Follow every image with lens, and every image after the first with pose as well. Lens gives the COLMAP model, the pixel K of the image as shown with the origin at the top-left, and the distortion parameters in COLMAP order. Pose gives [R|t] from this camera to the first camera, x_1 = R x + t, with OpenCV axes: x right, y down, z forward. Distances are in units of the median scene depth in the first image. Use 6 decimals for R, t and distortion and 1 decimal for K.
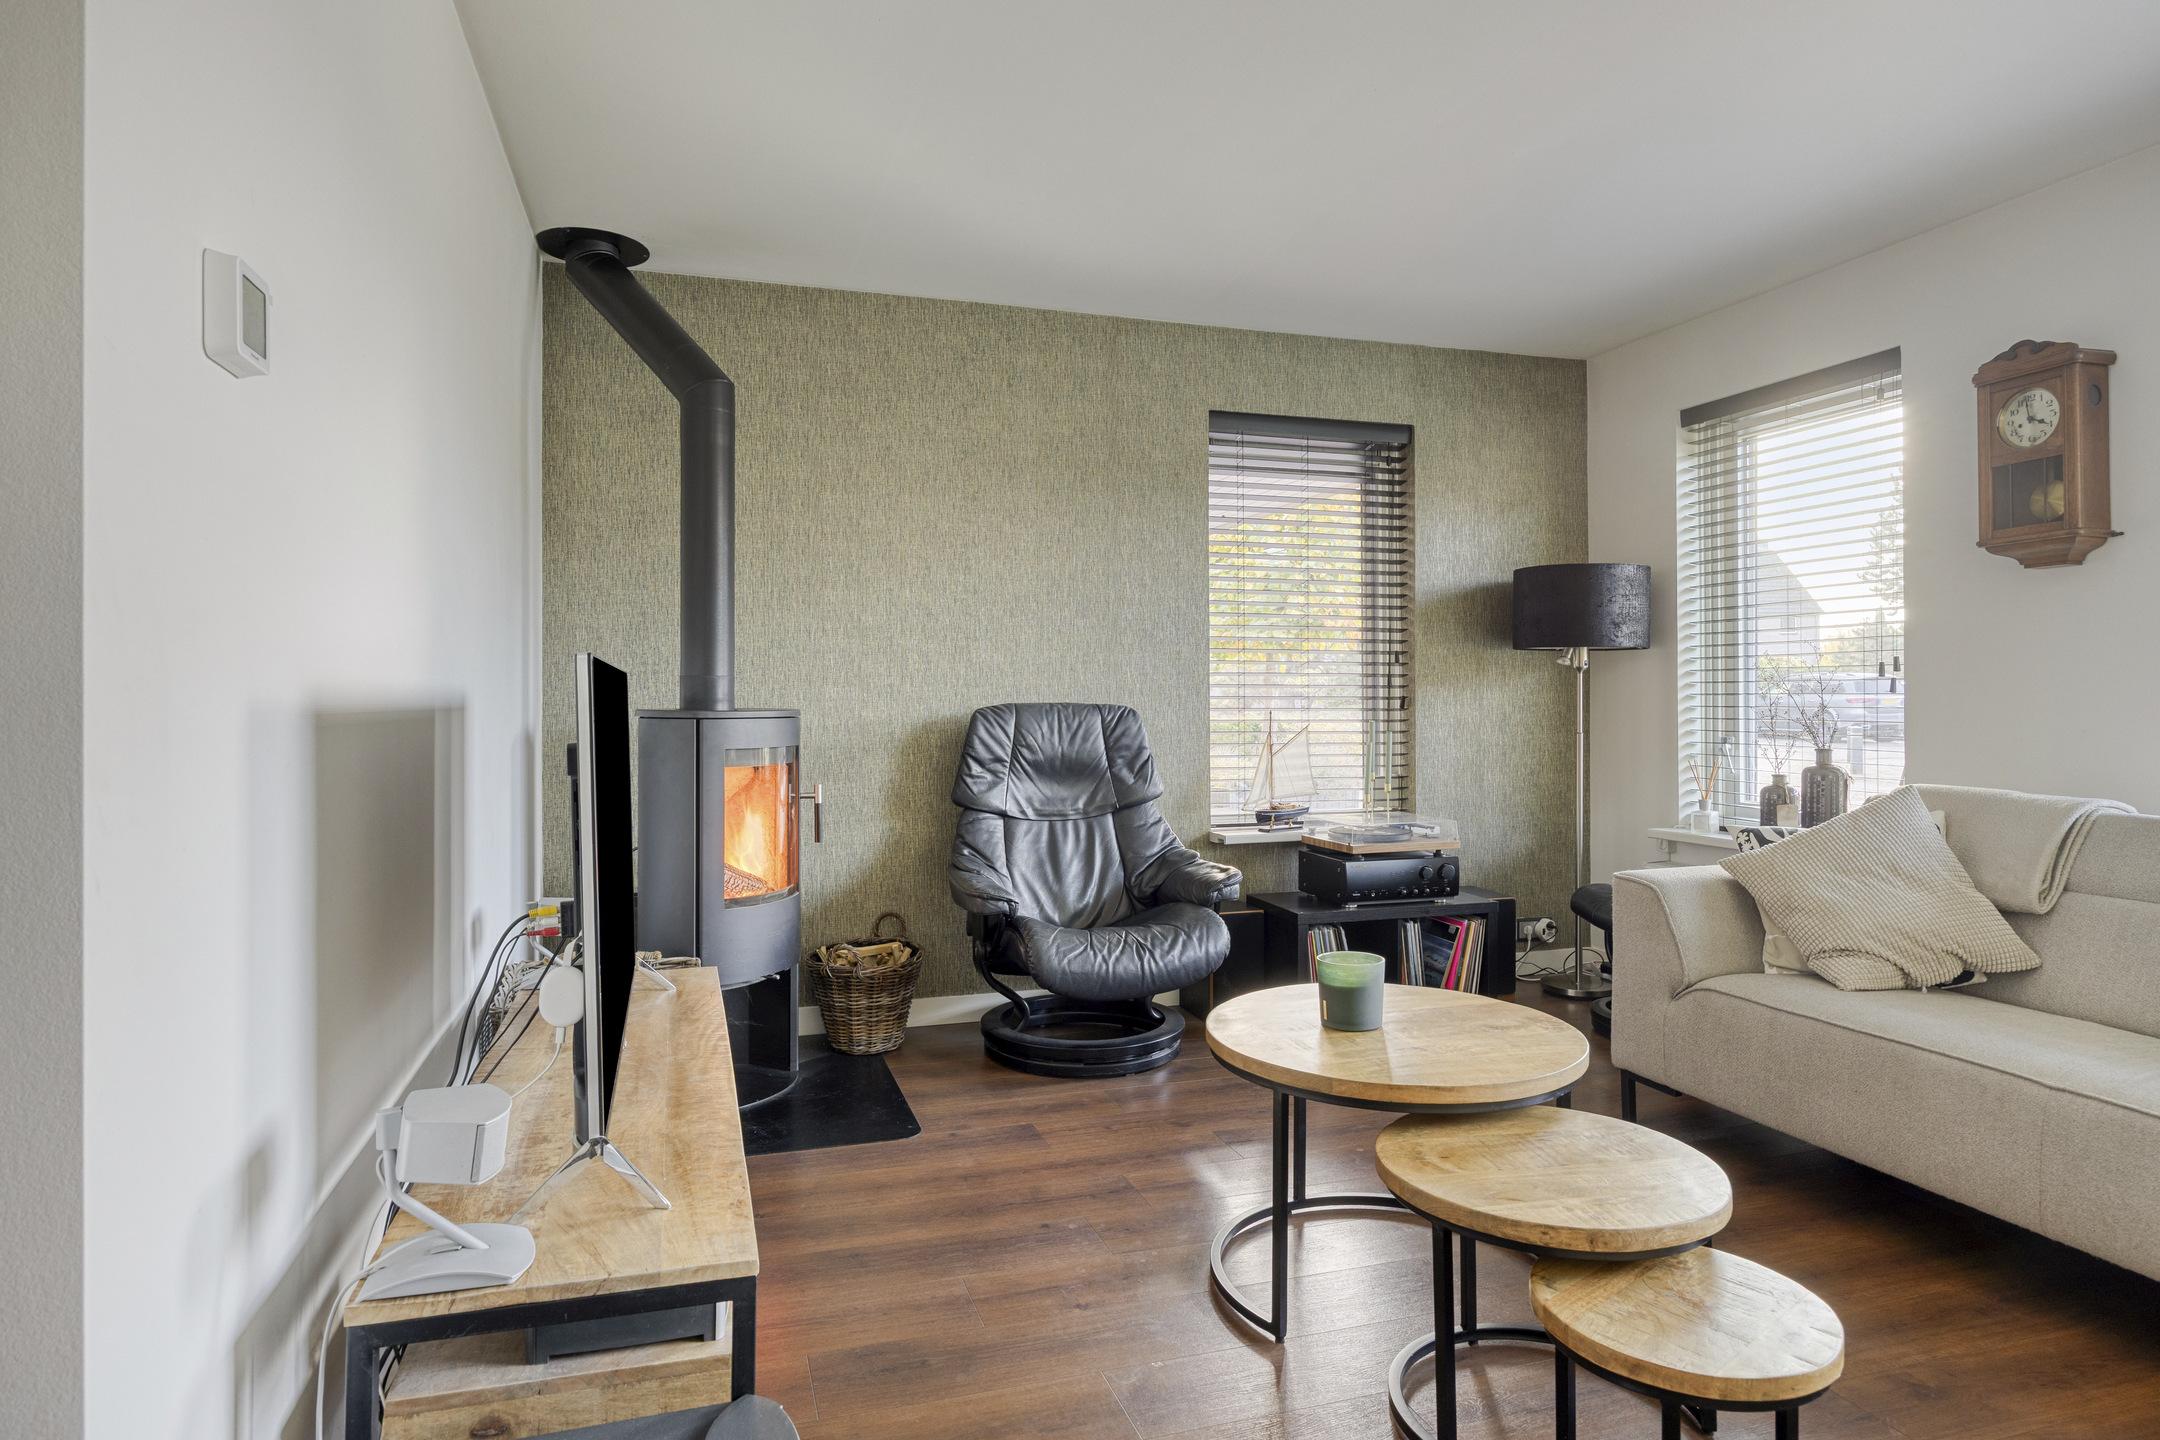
lens RADIAL K [[1190.5, 0, 1076.4], [0, 1190.5, 699.1], [0, 0, 1]] dist [-0.004218, -0.002143]
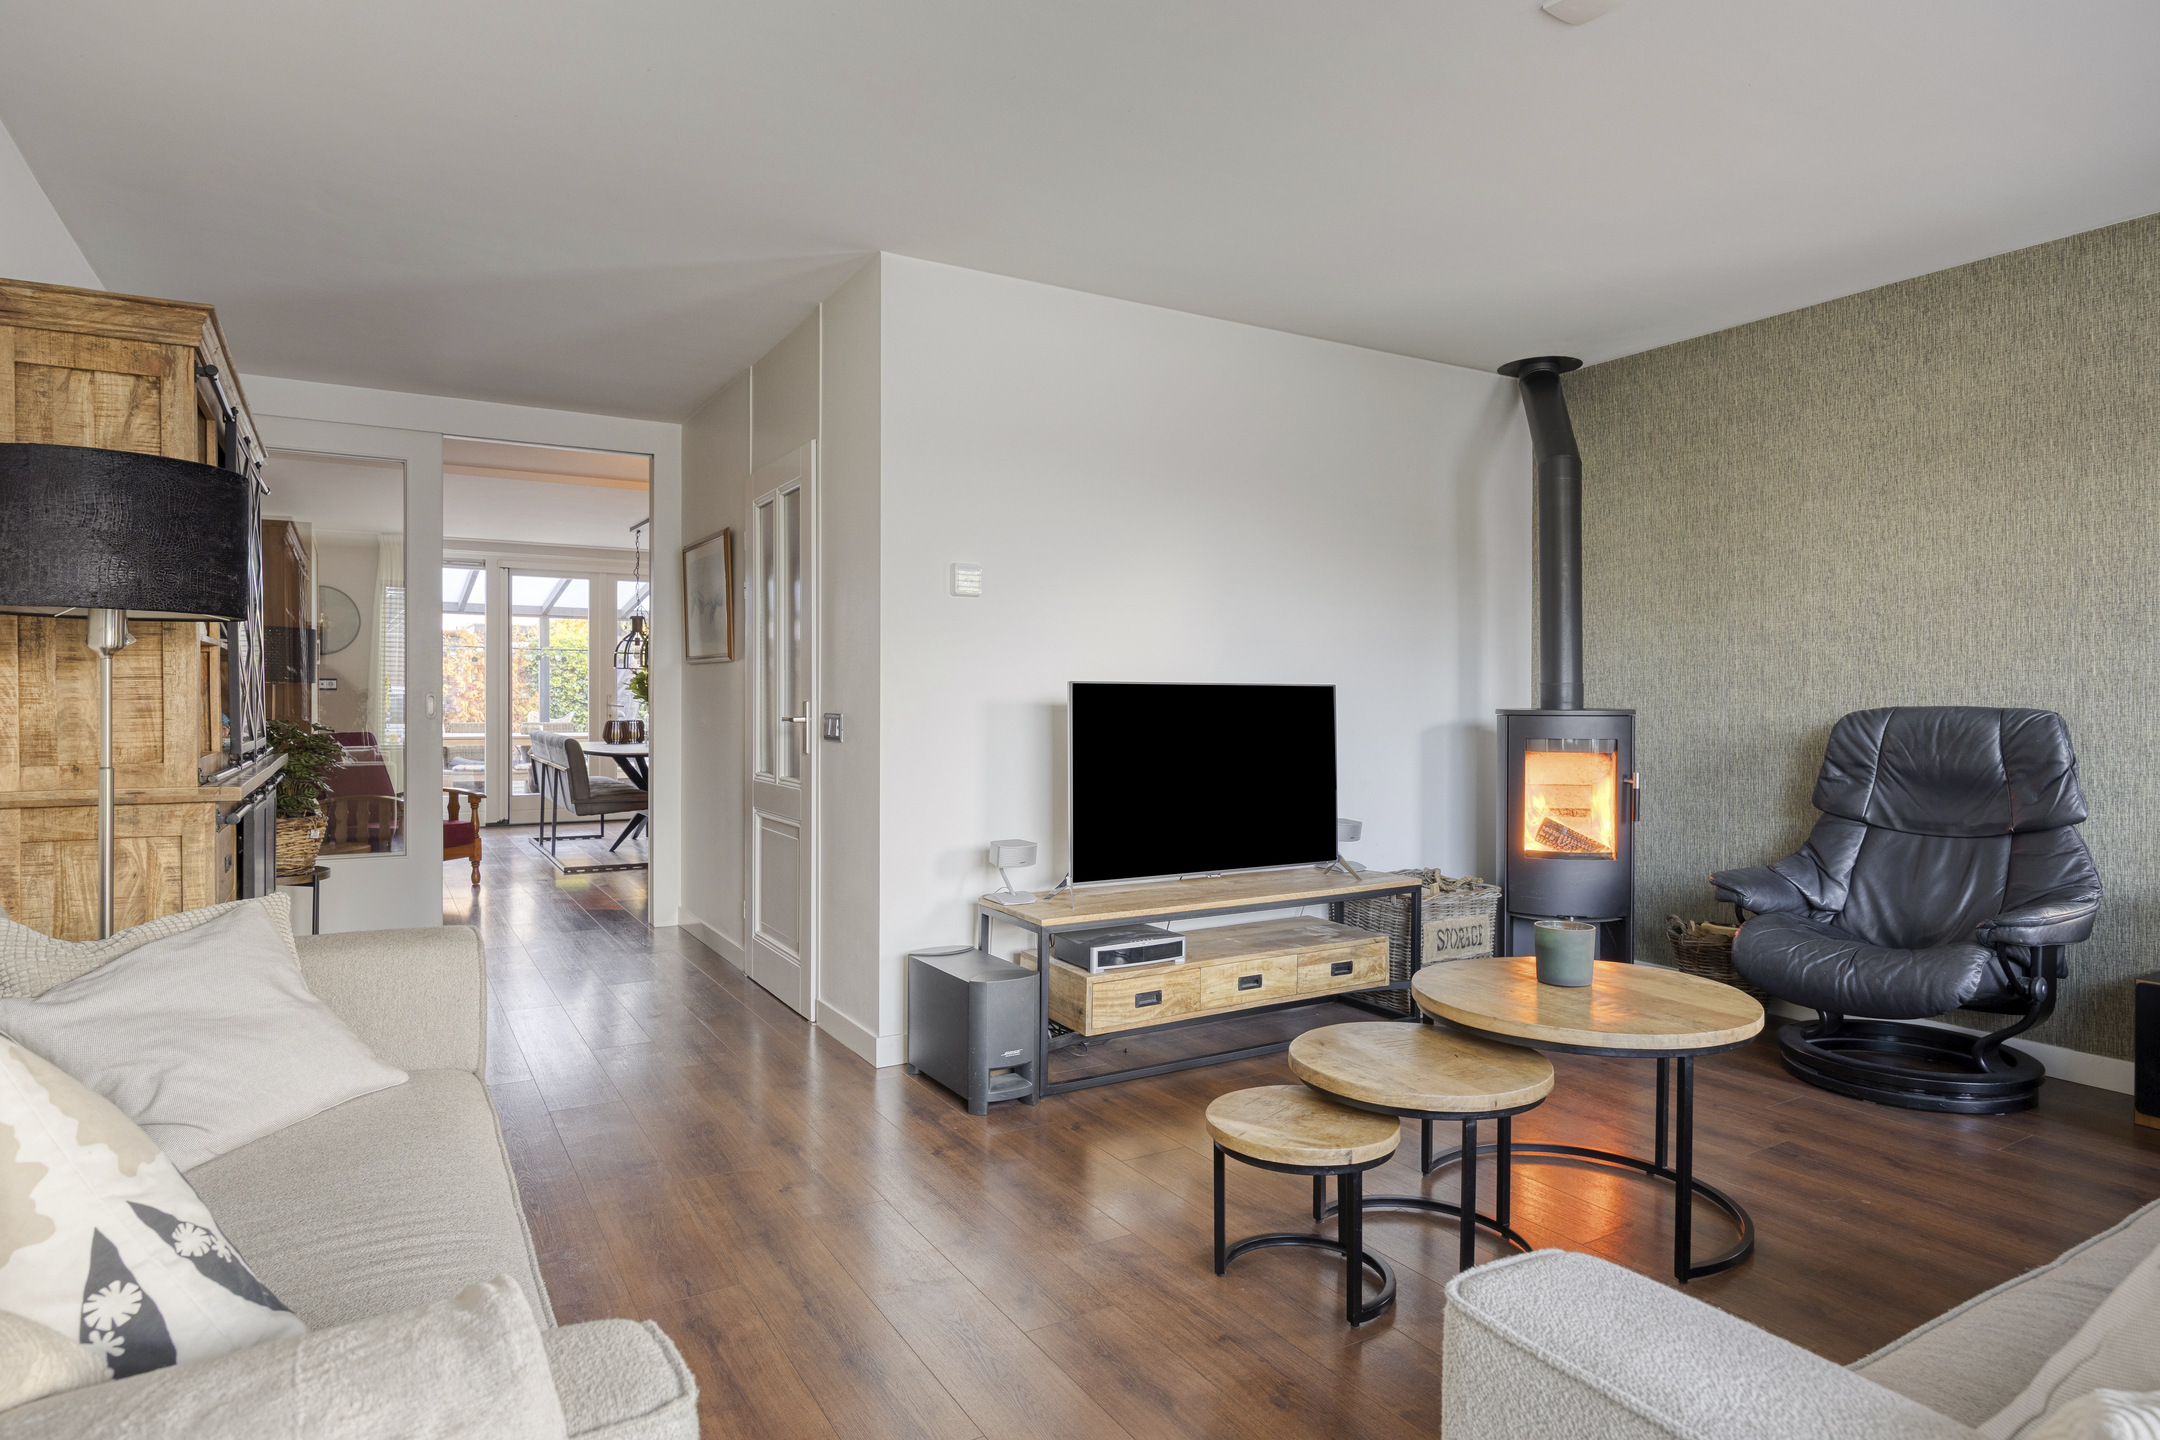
lens RADIAL K [[1190.5, 0, 1083.3], [0, 1190.5, 715.0], [0, 0, 1]] dist [-0.004218, -0.002143]
pose [[0.238669, 0.017816, -0.970938, 0.634389], [-0.000803, 0.999835, 0.018149, -0.005701], [0.971101, -0.003552, 0.238644, 0.136004]]
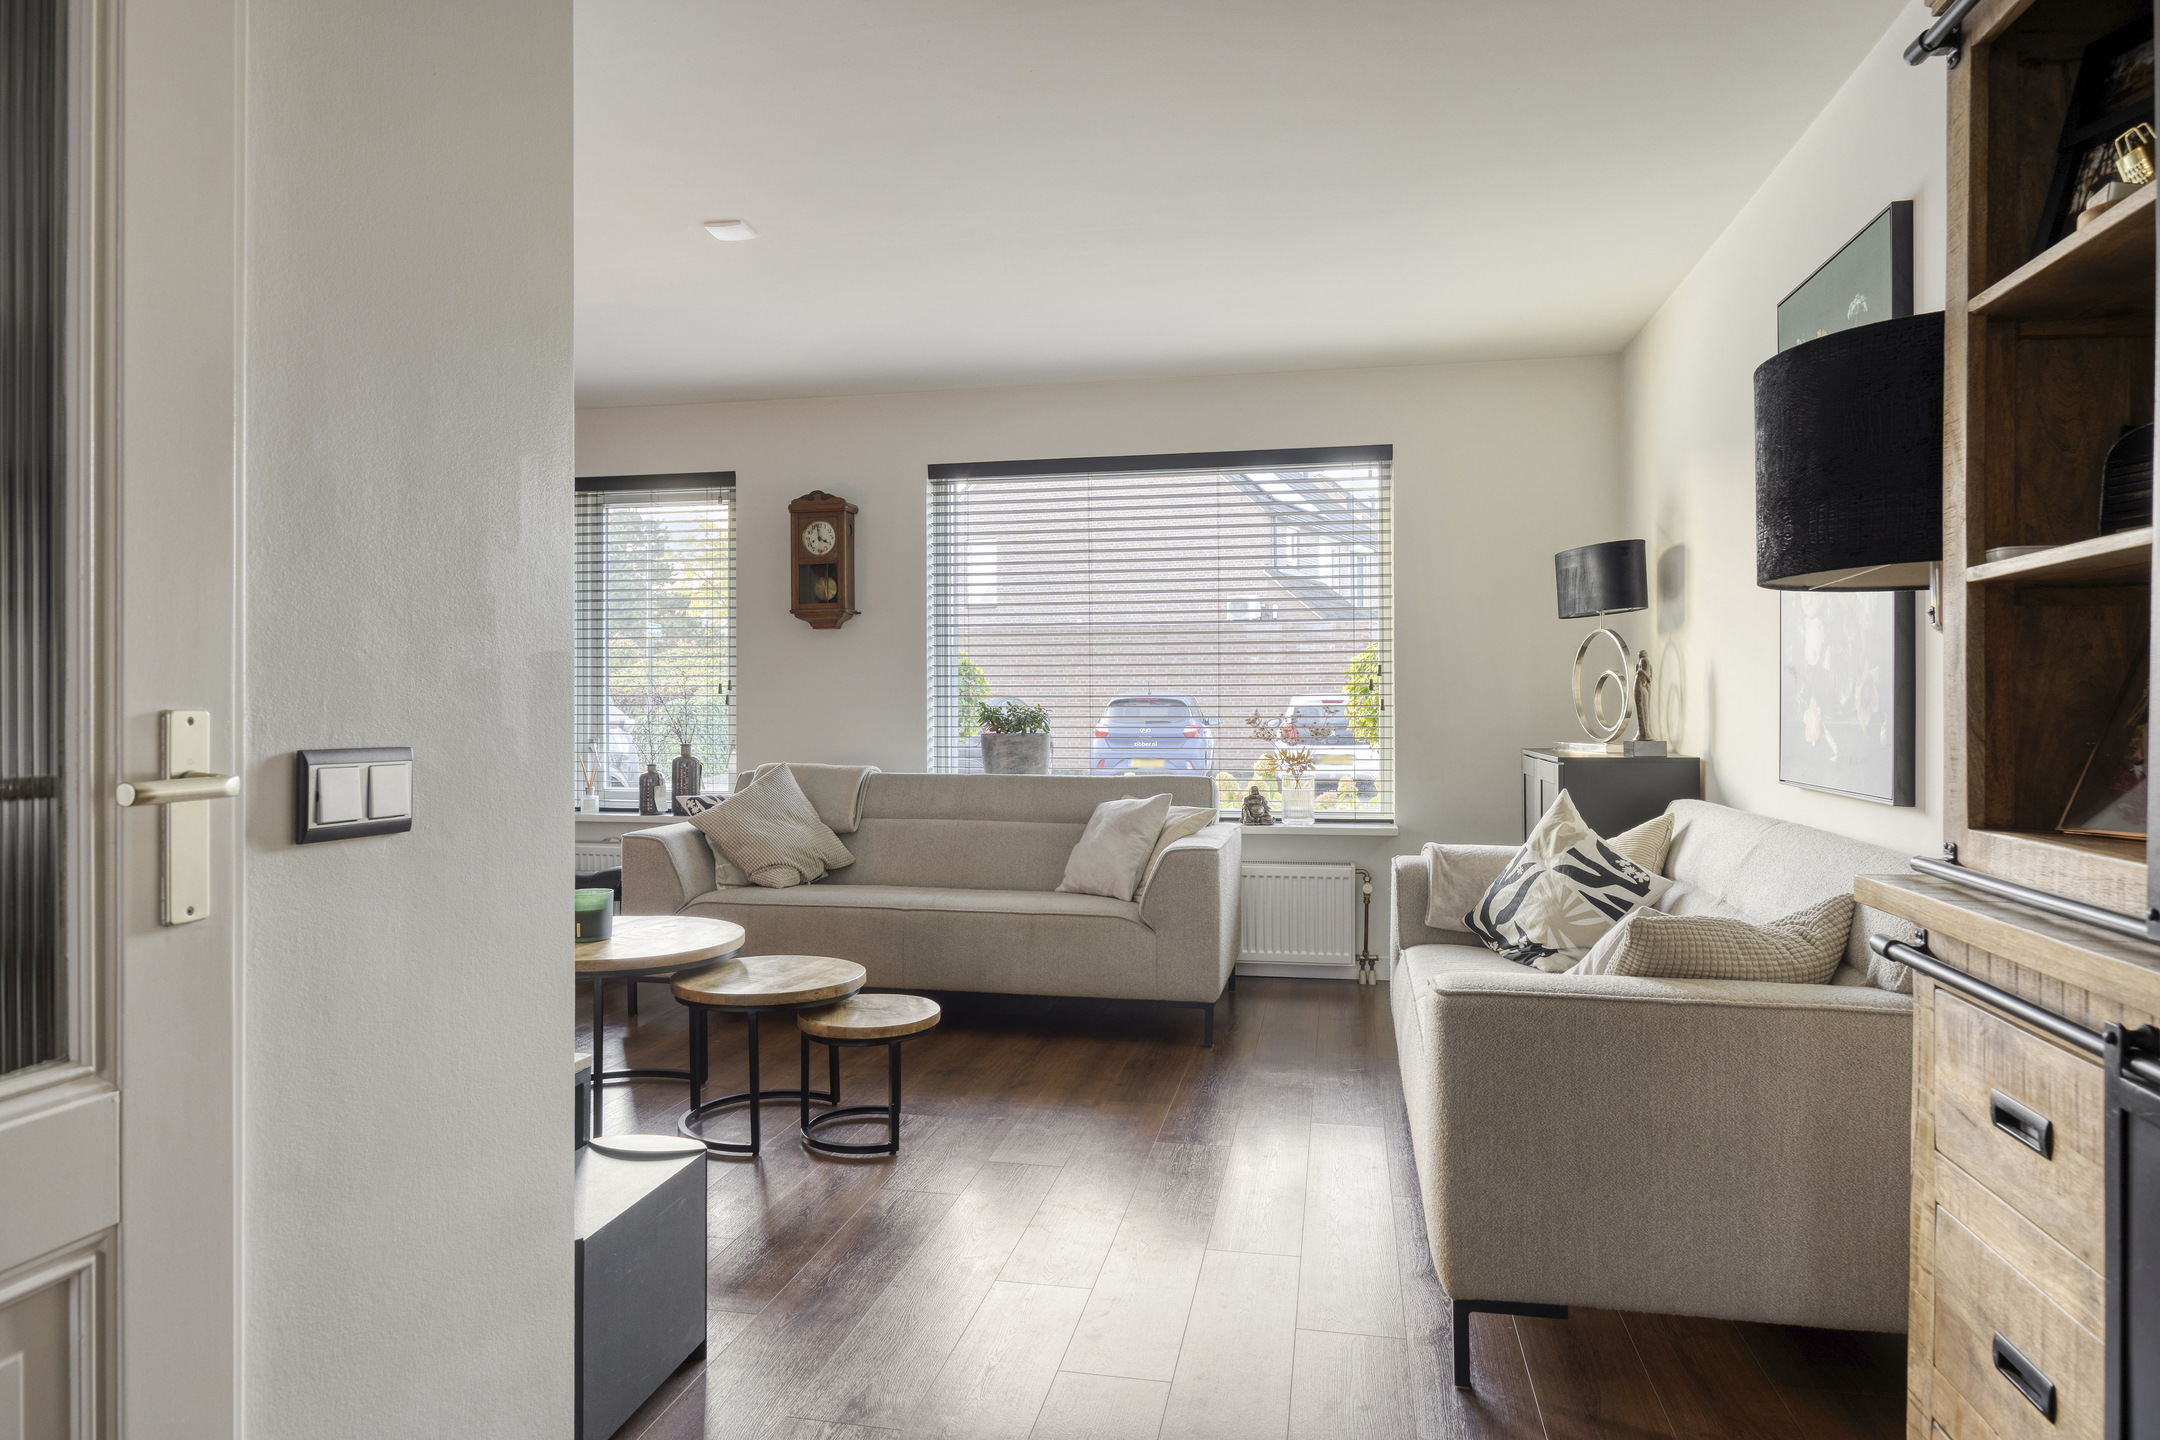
lens RADIAL K [[1381.9, 0, 1079.0], [0, 1381.9, 714.4], [0, 0, 1]] dist [-0.001833, -0.000108]
pose [[0.464439, -0.001660, 0.885603, -0.847595], [-0.000993, 0.999997, 0.002395, 0.002847], [-0.885604, -0.001992, 0.464436, -0.243901]]
